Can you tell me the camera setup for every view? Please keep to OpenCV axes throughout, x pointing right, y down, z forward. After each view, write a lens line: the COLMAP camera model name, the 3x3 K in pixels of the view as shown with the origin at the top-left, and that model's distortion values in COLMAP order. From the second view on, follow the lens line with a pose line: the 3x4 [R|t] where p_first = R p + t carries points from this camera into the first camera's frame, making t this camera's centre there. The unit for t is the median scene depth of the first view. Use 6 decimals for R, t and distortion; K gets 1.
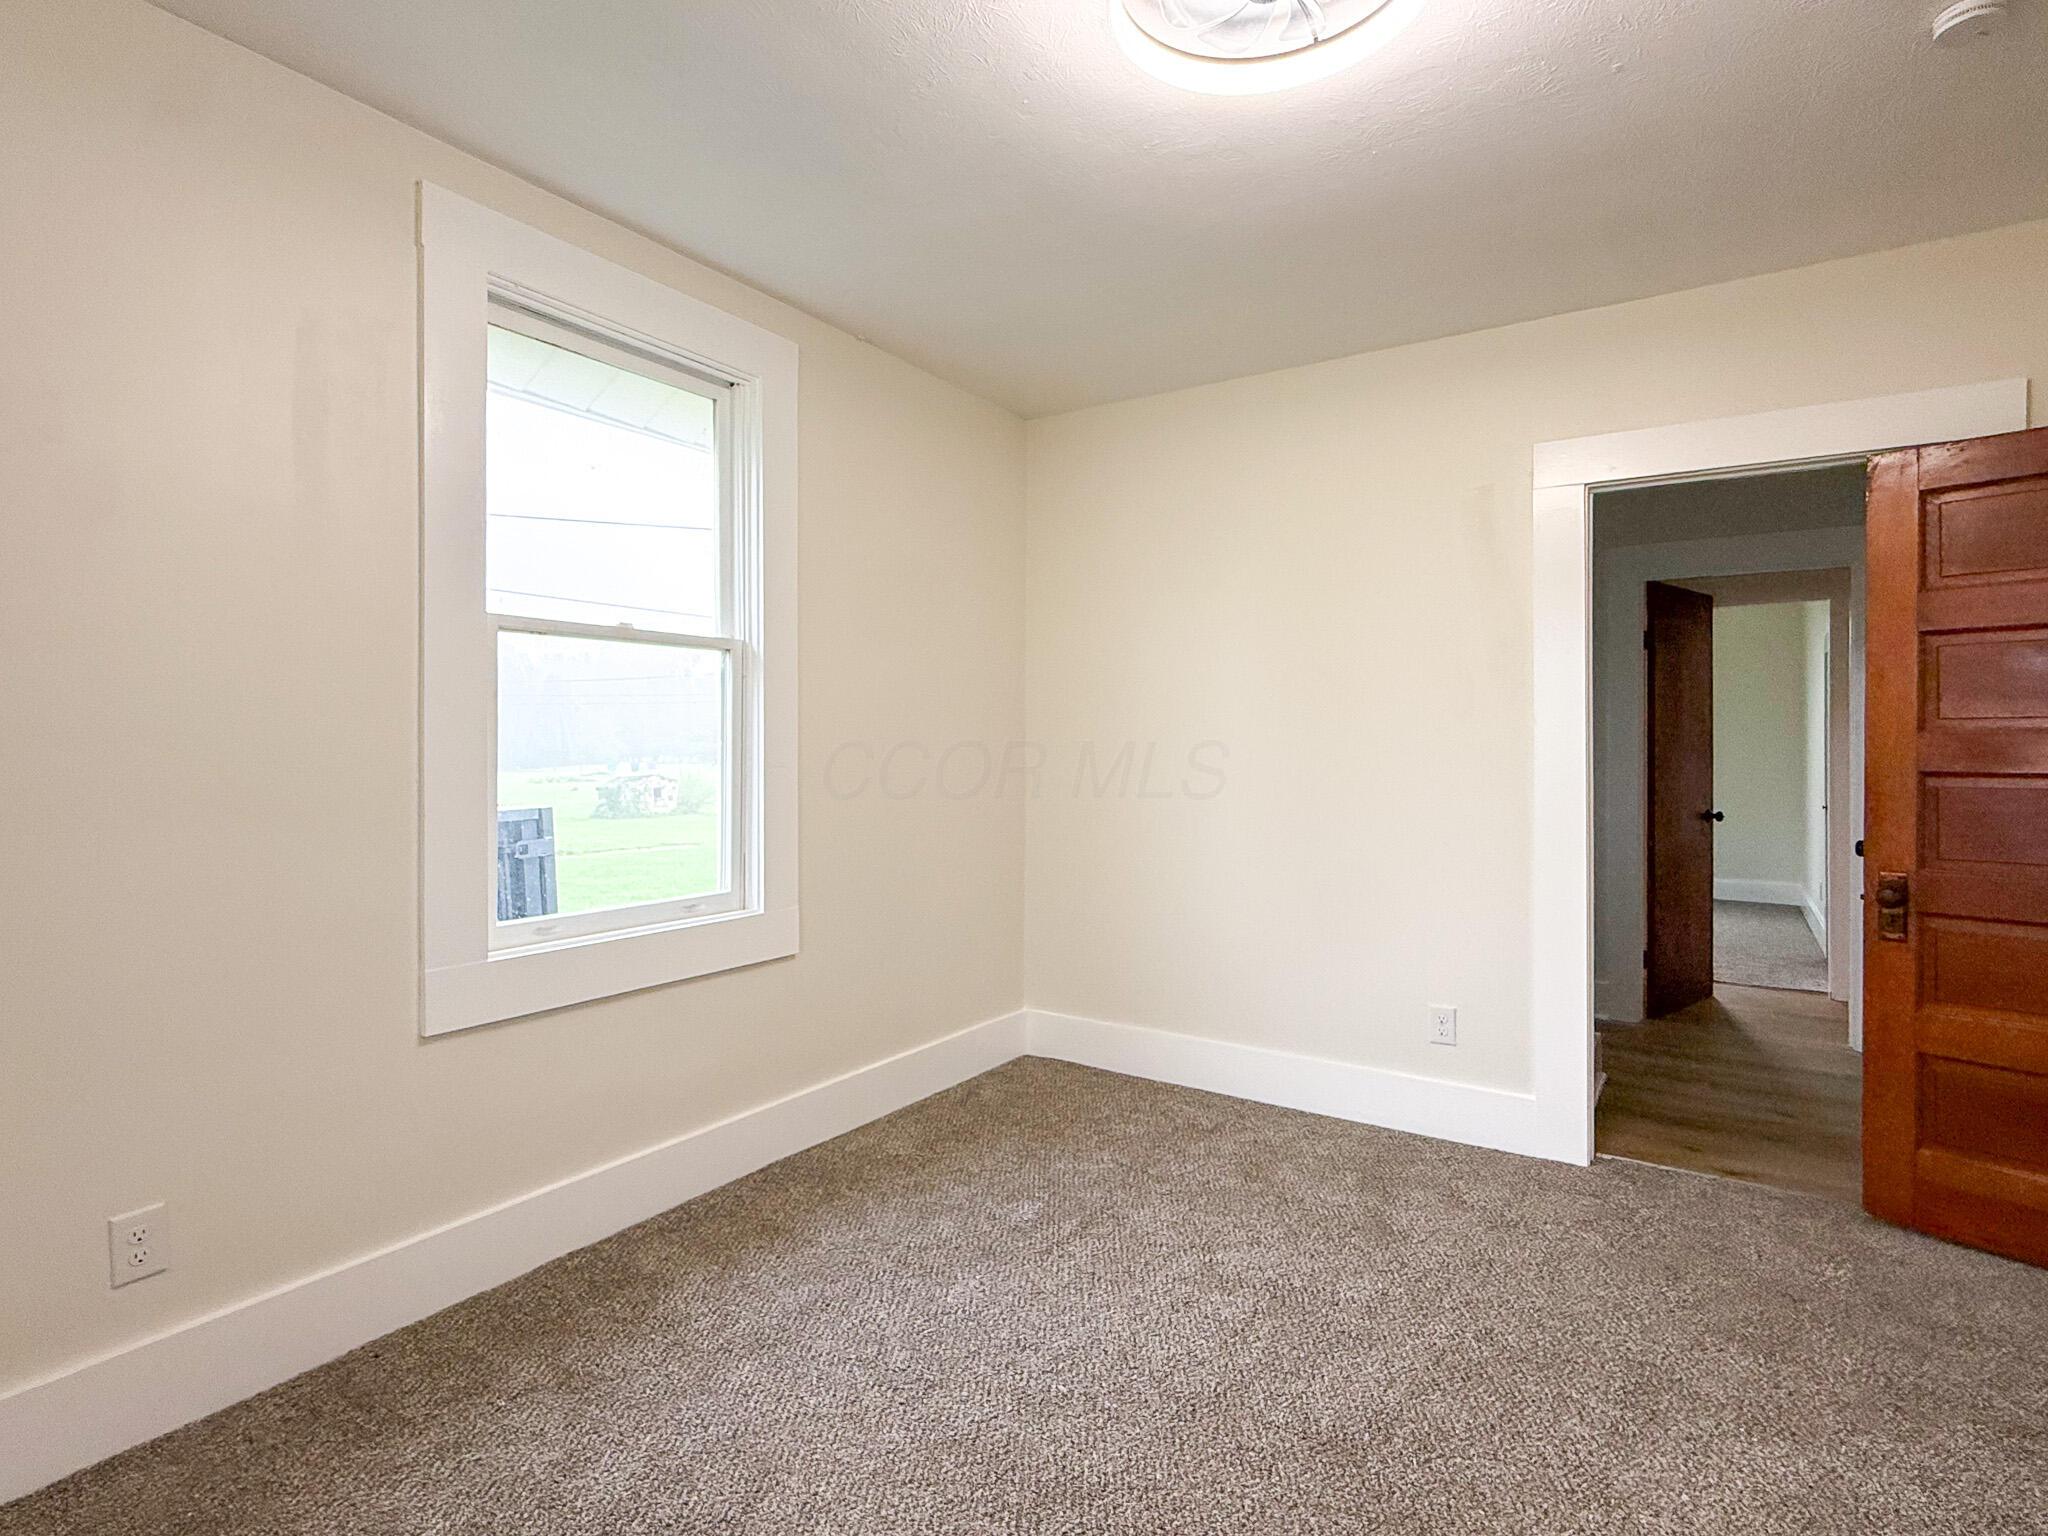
lens RADIAL K [[1045.9, 0, 1033.6], [0, 1045.9, 757.3], [0, 0, 1]] dist [0.000065, -0.000355]
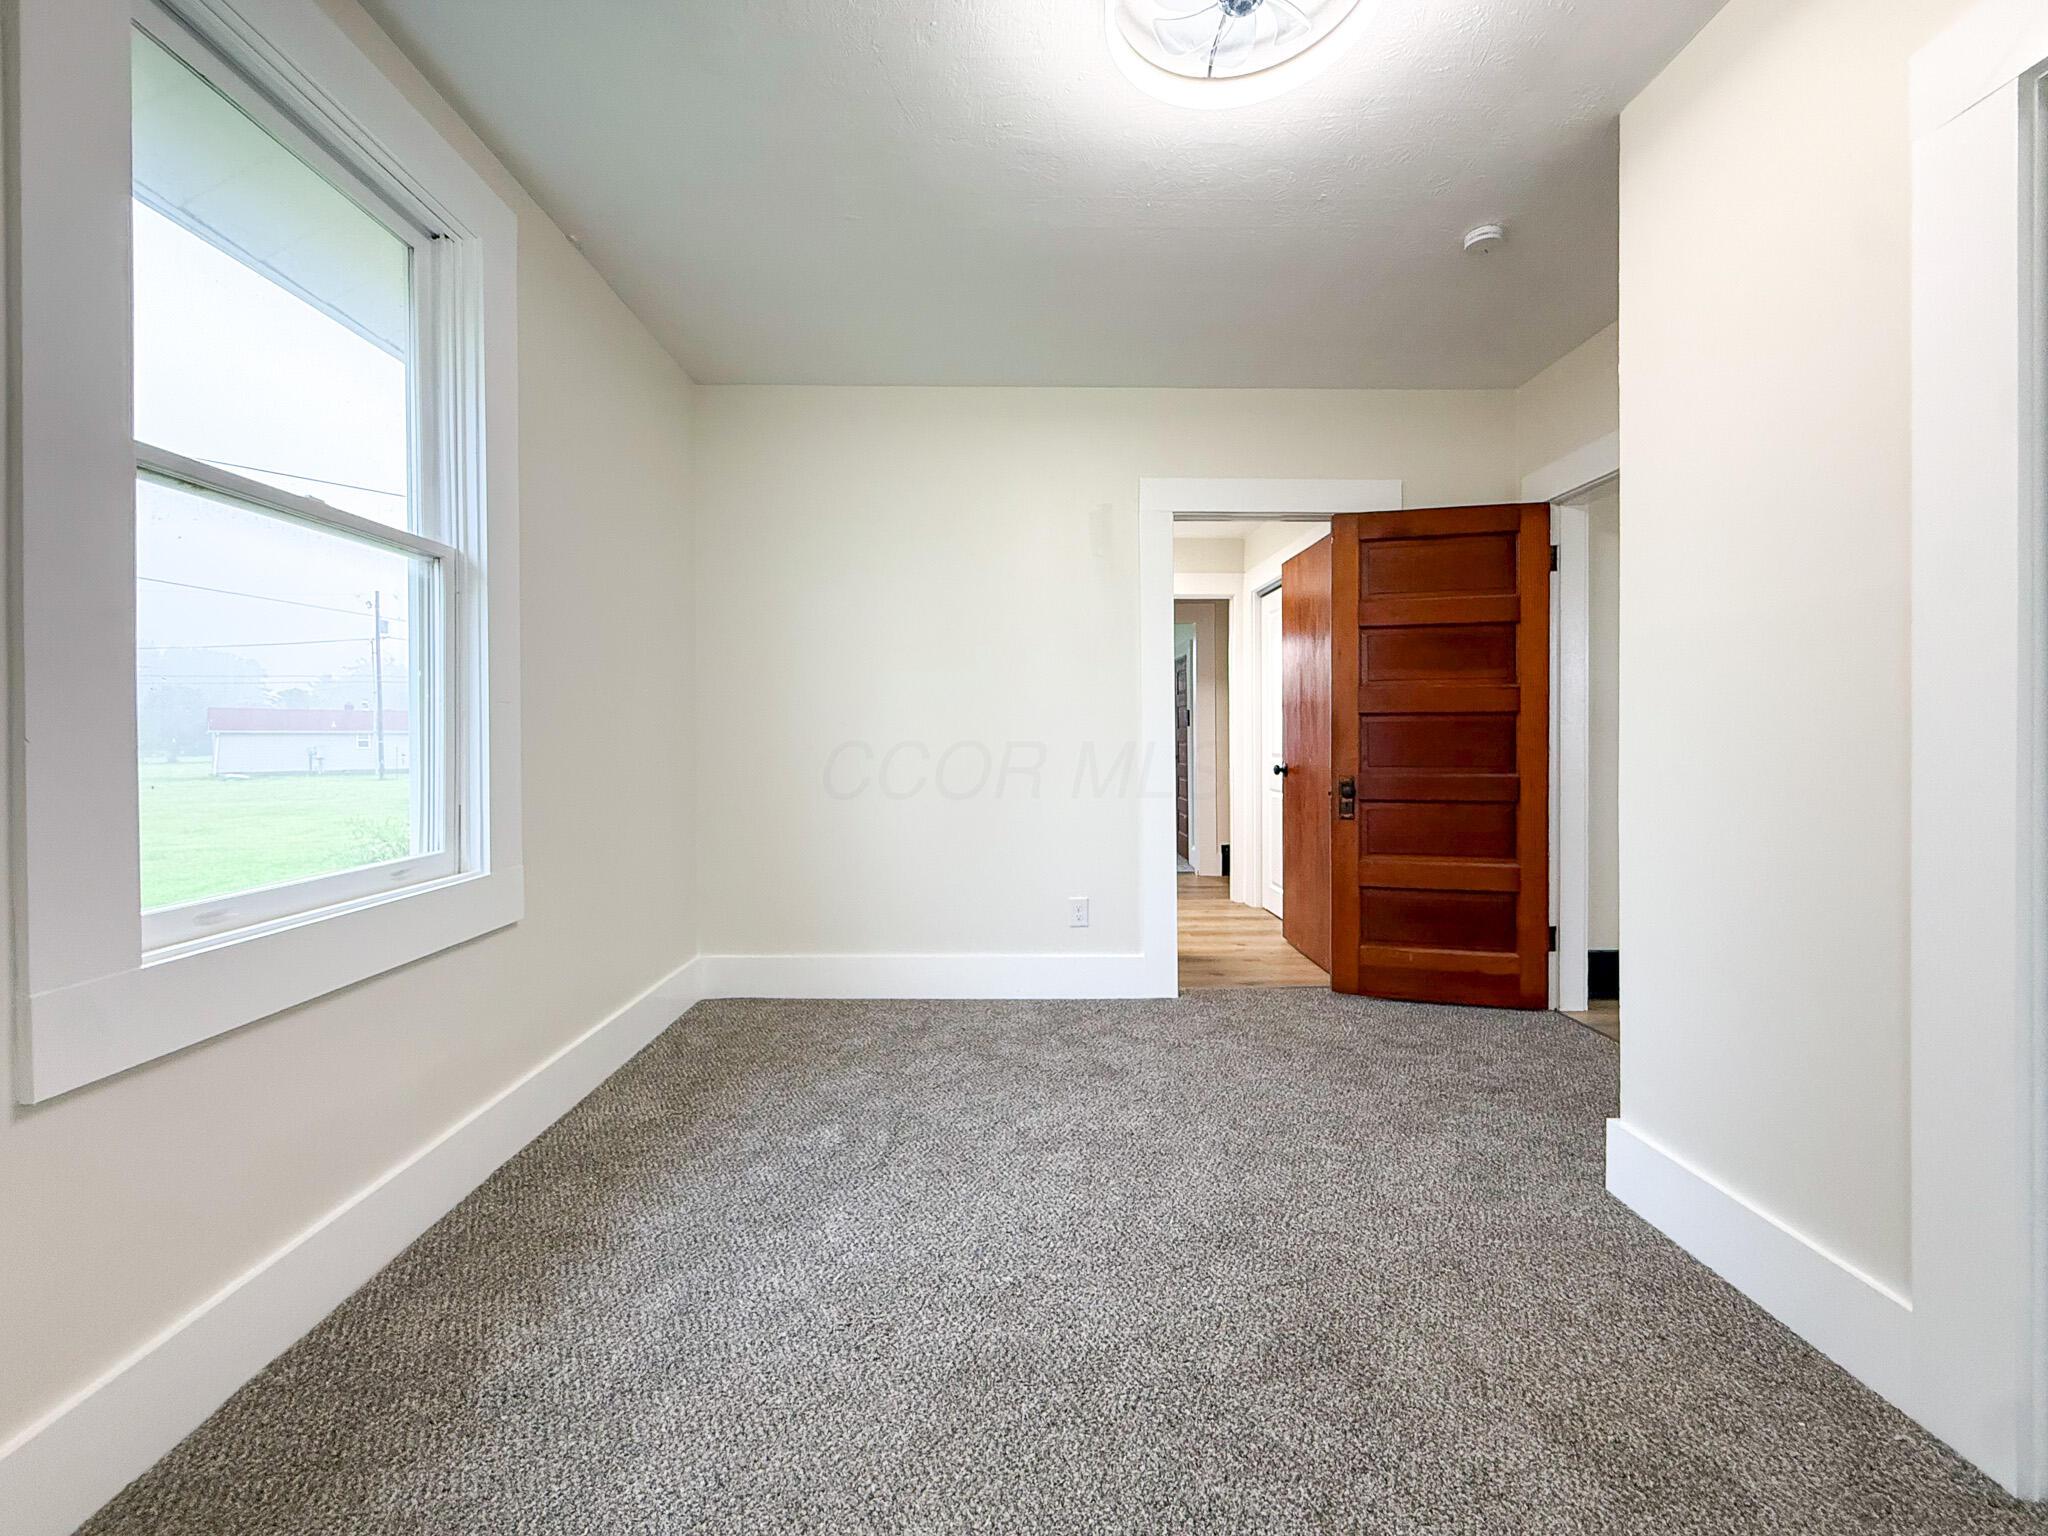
lens RADIAL K [[821.0, 0, 1023.2], [0, 821.0, 746.2], [0, 0, 1]] dist [-0.001966, -0.000022]
pose [[0.828468, -0.012385, 0.559900, -0.273258], [0.010645, 0.999923, 0.006366, 0.045258], [-0.559936, 0.000686, 0.828536, 0.209645]]
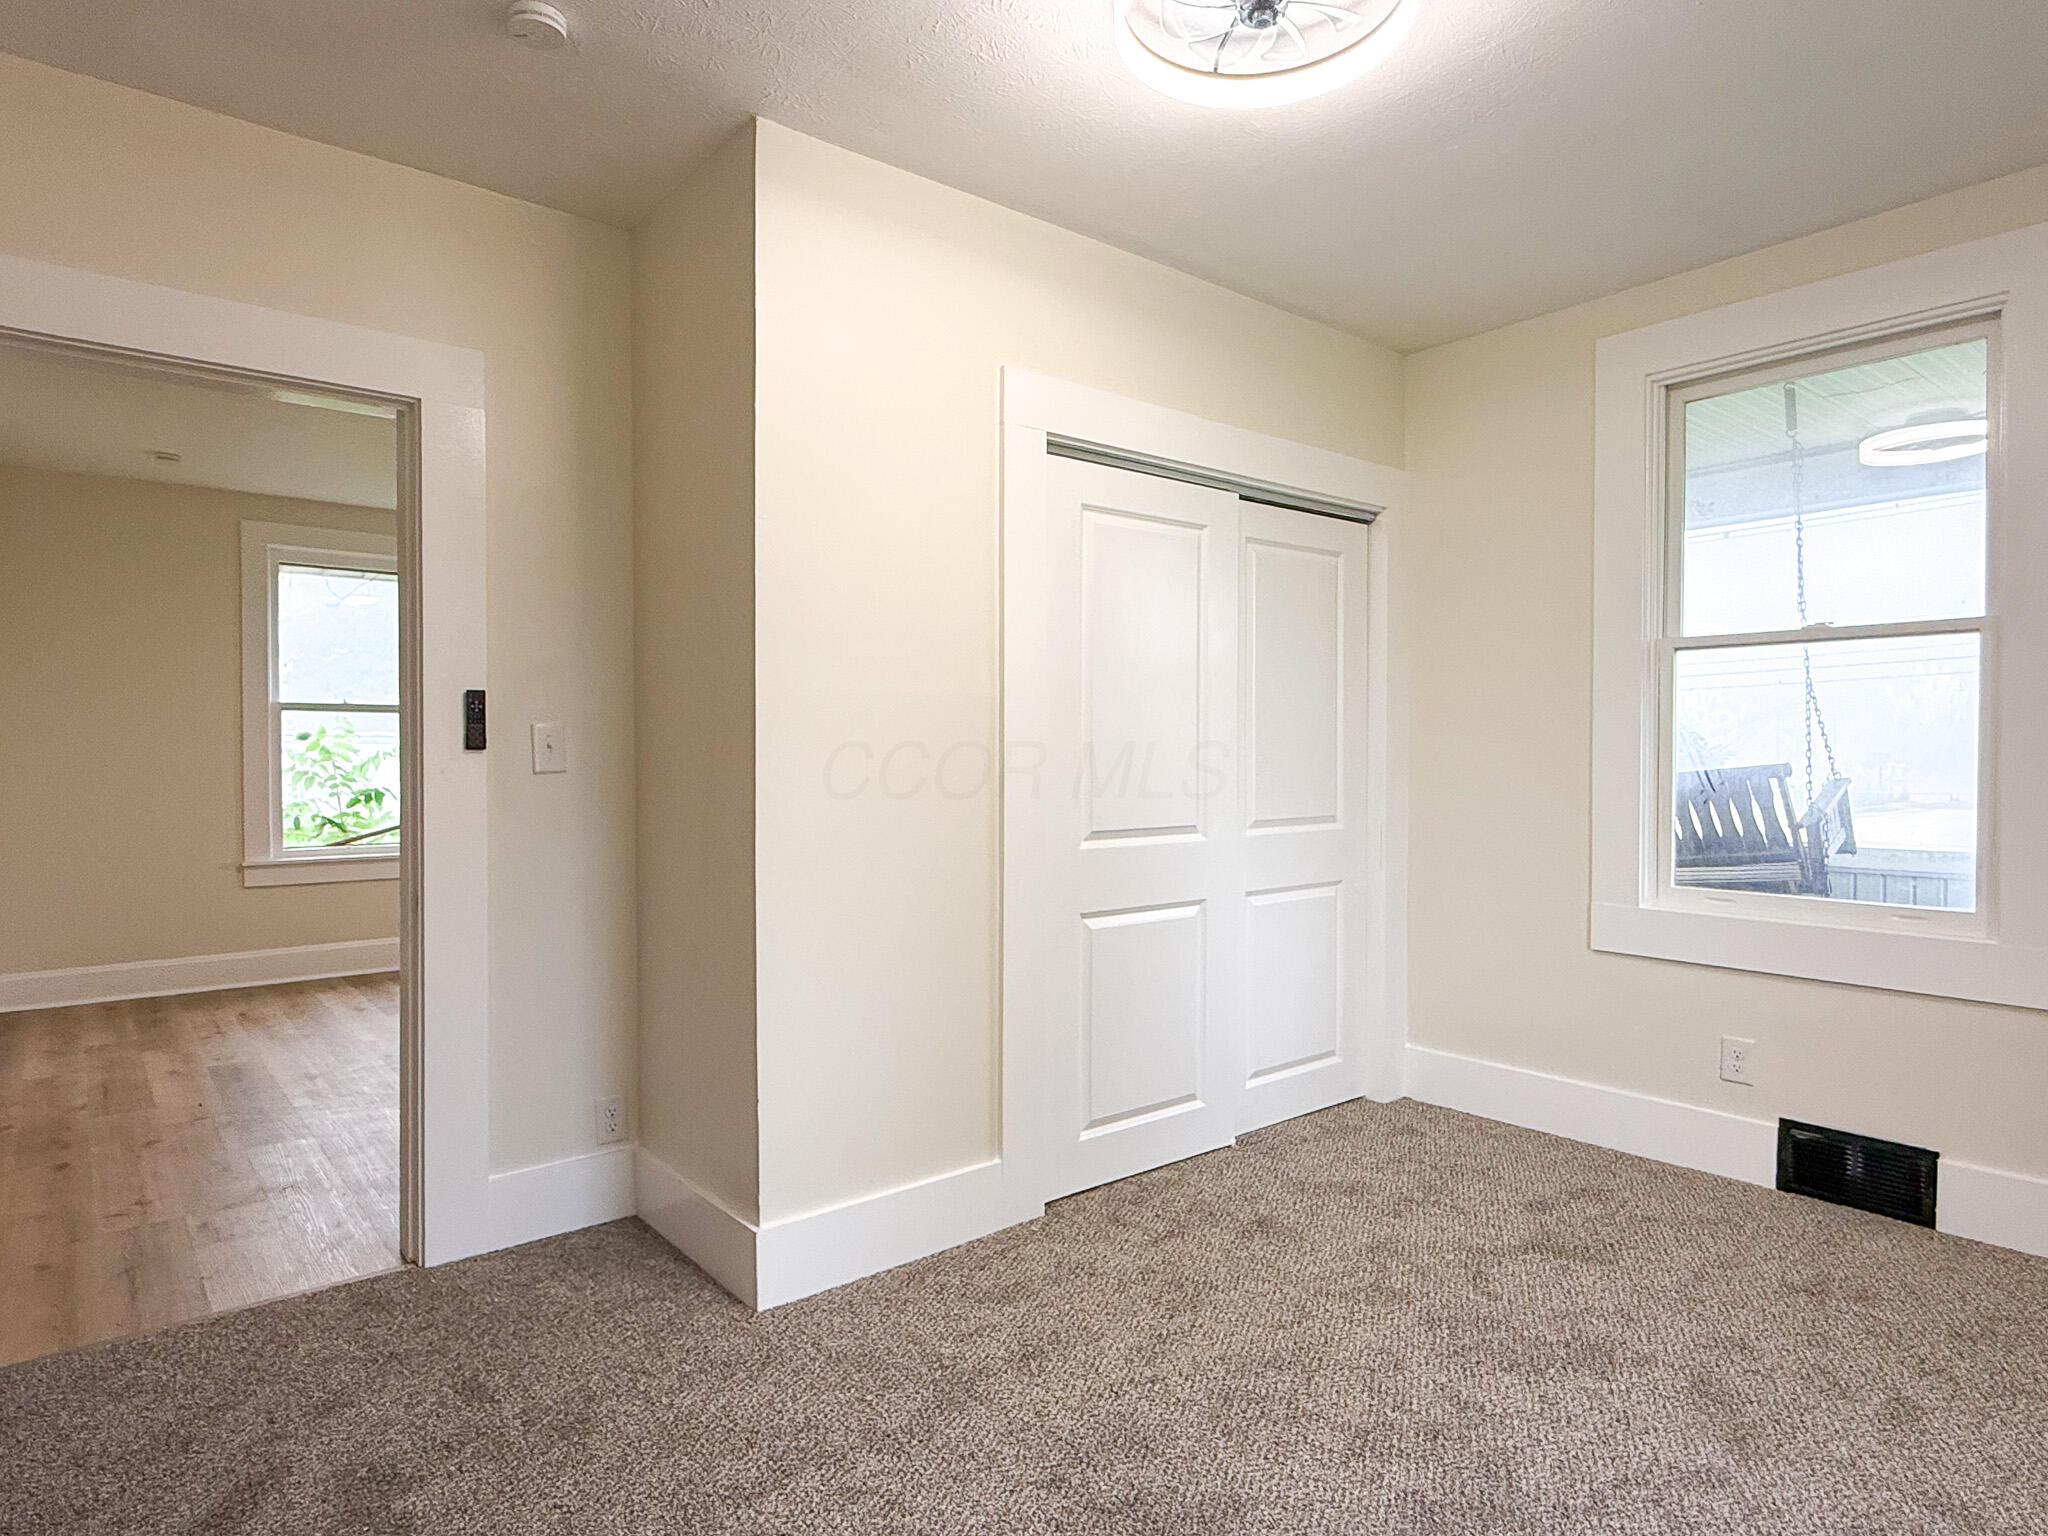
lens RADIAL K [[1153.2, 0, 1023.2], [0, 1153.2, 775.5], [0, 0, 1]] dist [0.003081, -0.000476]
pose [[-0.950932, -0.006434, 0.309333, 0.049665], [0.002094, 0.999627, 0.027230, 0.004041], [-0.309393, 0.026542, -0.950564, 1.221158]]
